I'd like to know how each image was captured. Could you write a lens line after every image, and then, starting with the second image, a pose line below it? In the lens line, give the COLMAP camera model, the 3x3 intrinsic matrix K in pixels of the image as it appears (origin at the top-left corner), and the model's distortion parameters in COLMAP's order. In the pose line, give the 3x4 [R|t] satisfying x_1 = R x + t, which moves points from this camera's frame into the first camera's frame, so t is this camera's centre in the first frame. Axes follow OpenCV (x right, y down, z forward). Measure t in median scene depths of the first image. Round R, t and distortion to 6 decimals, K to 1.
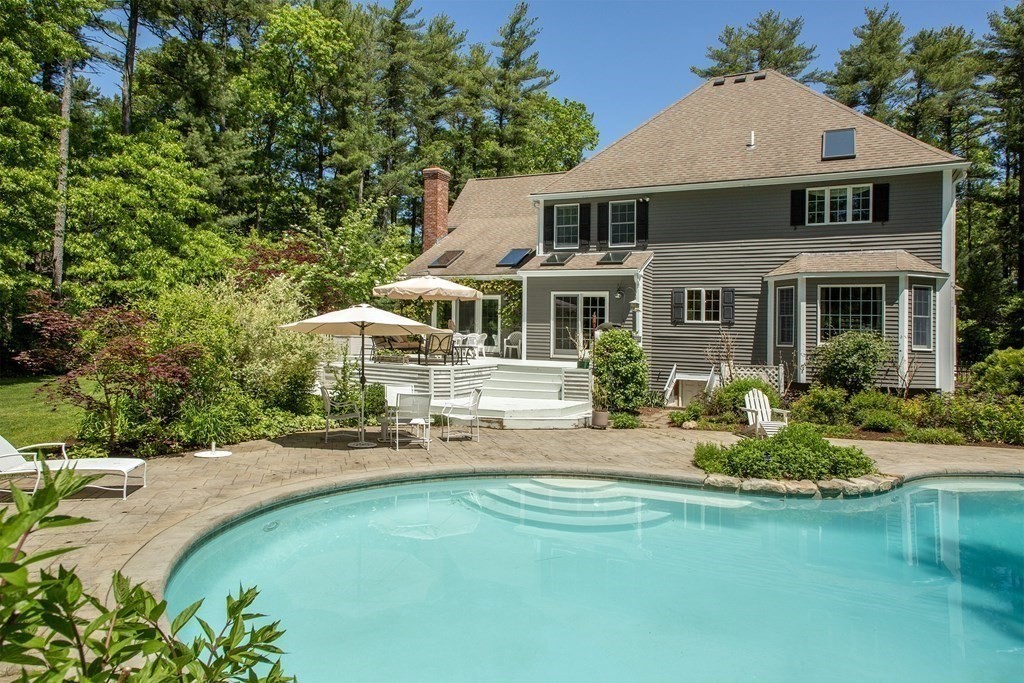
lens RADIAL K [[673.8, 0, 512.0], [0, 673.8, 341.5], [0, 0, 1]] dist [0.065776, 0.002874]
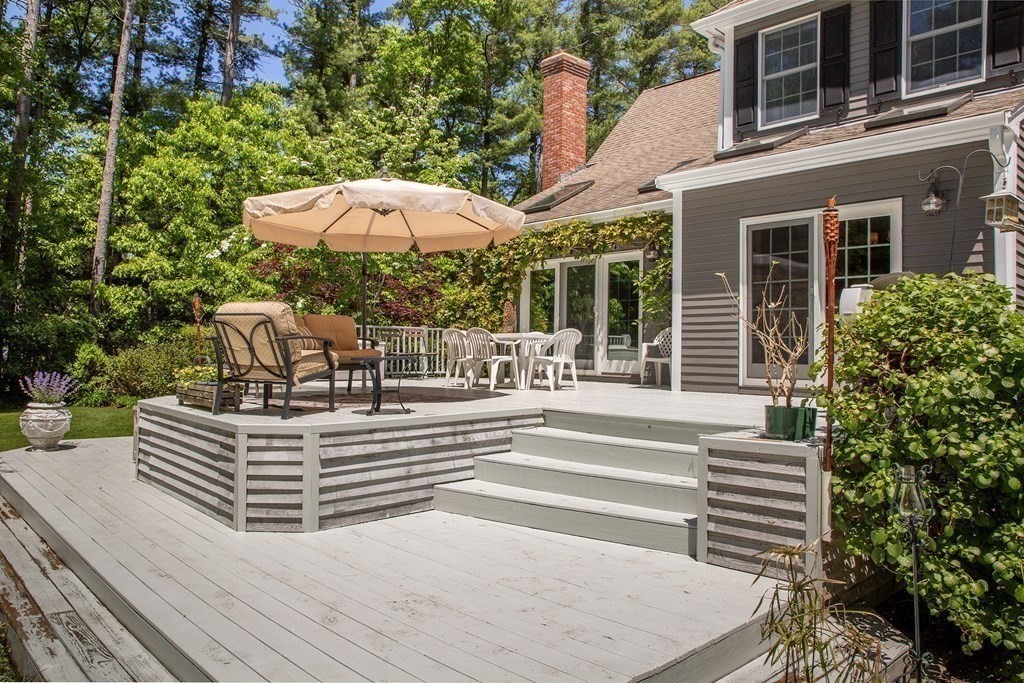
lens RADIAL K [[707.1, 0, 512.0], [0, 707.1, 341.5], [0, 0, 1]] dist [-0.038954, 0.001851]
pose [[0.928696, -0.020870, -0.370255, 0.087452], [0.009390, 0.999418, -0.032783, 0.009952], [0.370724, 0.026969, 0.928351, 0.586892]]
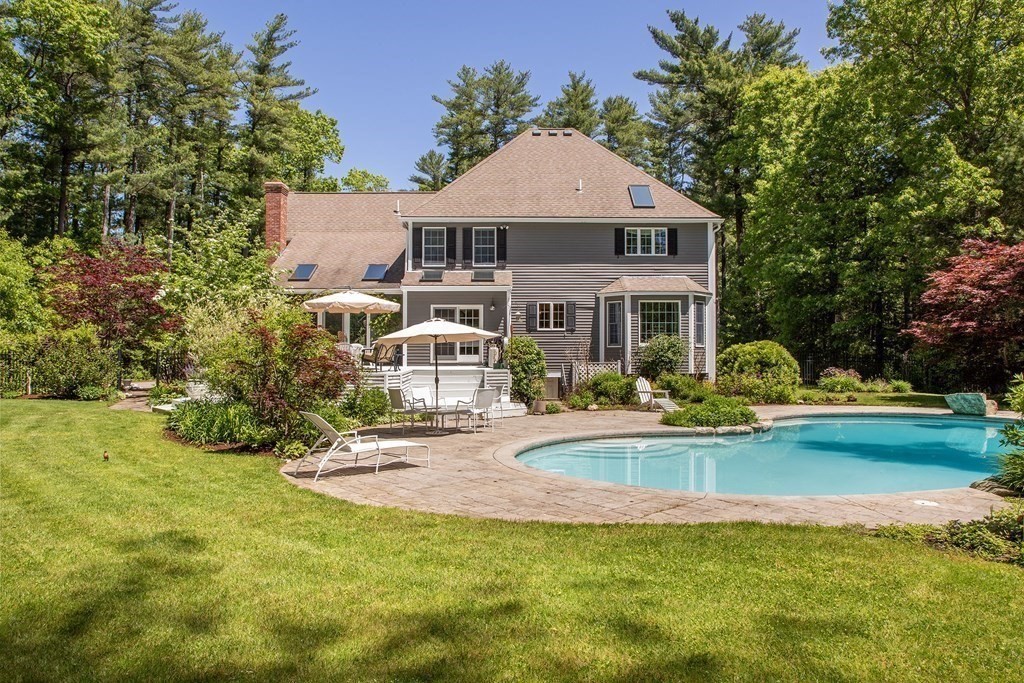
lens RADIAL K [[707.1, 0, 512.0], [0, 707.1, 341.5], [0, 0, 1]] dist [-0.038954, 0.001851]
pose [[0.892866, -0.024866, 0.449636, -0.358644], [0.031627, 0.999471, -0.007530, 0.000408], [-0.449211, 0.020944, 0.893180, -0.110724]]
